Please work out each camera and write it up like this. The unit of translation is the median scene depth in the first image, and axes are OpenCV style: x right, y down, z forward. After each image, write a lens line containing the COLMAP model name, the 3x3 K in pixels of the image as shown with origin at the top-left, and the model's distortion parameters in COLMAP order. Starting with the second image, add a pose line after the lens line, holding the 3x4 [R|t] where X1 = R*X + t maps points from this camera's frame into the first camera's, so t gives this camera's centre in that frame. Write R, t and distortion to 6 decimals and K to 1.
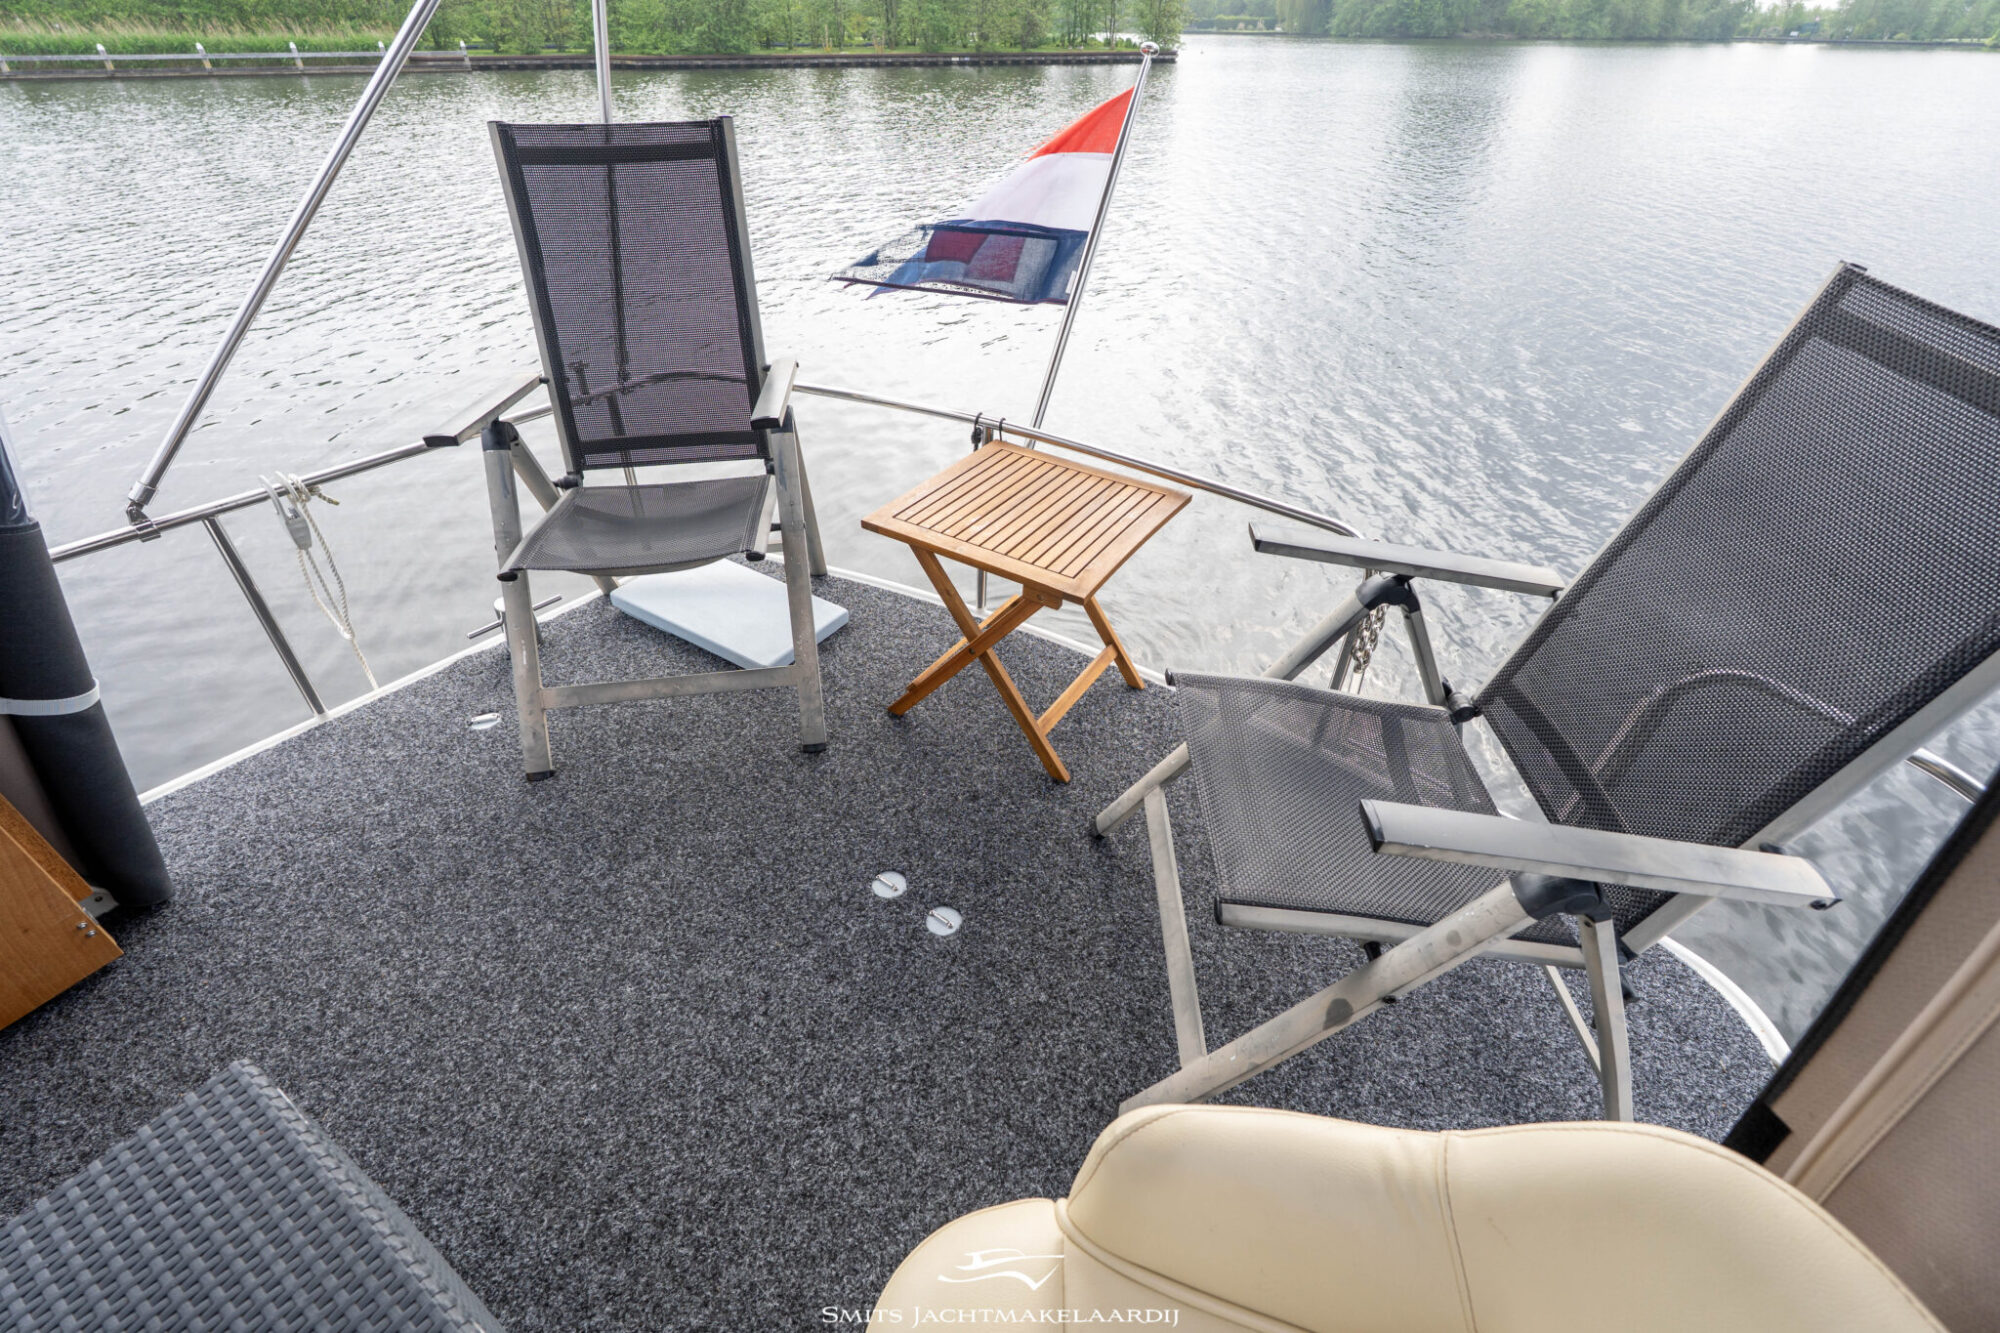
lens RADIAL K [[878.5, 0, 1000.9], [0, 878.5, 673.3], [0, 0, 1]] dist [-0.003064, 0.000165]
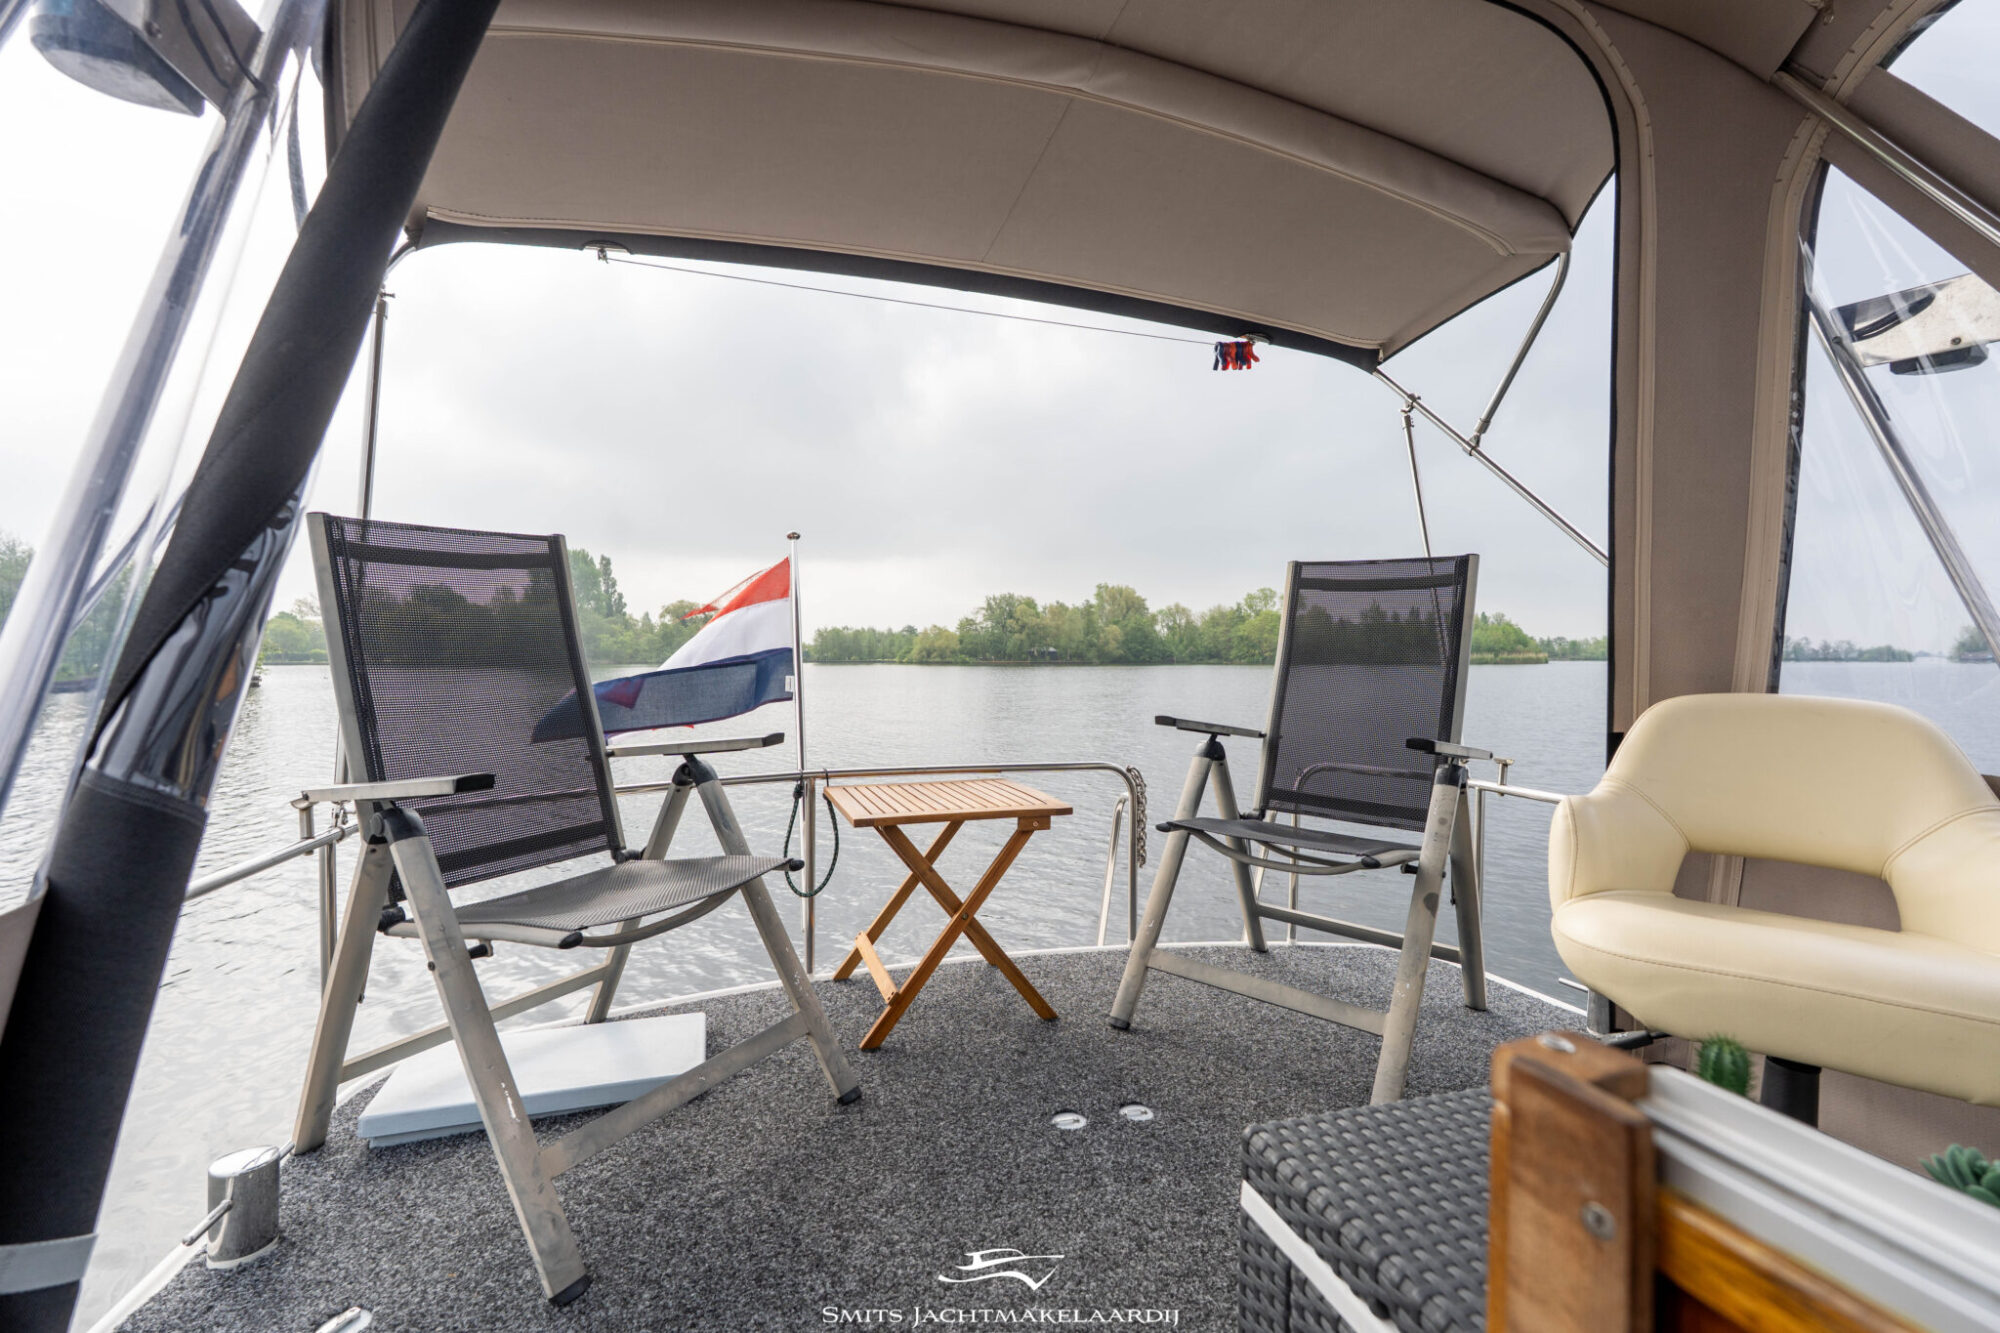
lens RADIAL K [[878.5, 0, 997.7], [0, 878.5, 665.0], [0, 0, 1]] dist [-0.003064, 0.000165]
pose [[0.621520, -0.025126, 0.782995, -0.843848], [0.491923, 0.790383, -0.365112, 0.146617], [-0.609692, 0.612098, 0.503599, 0.237372]]
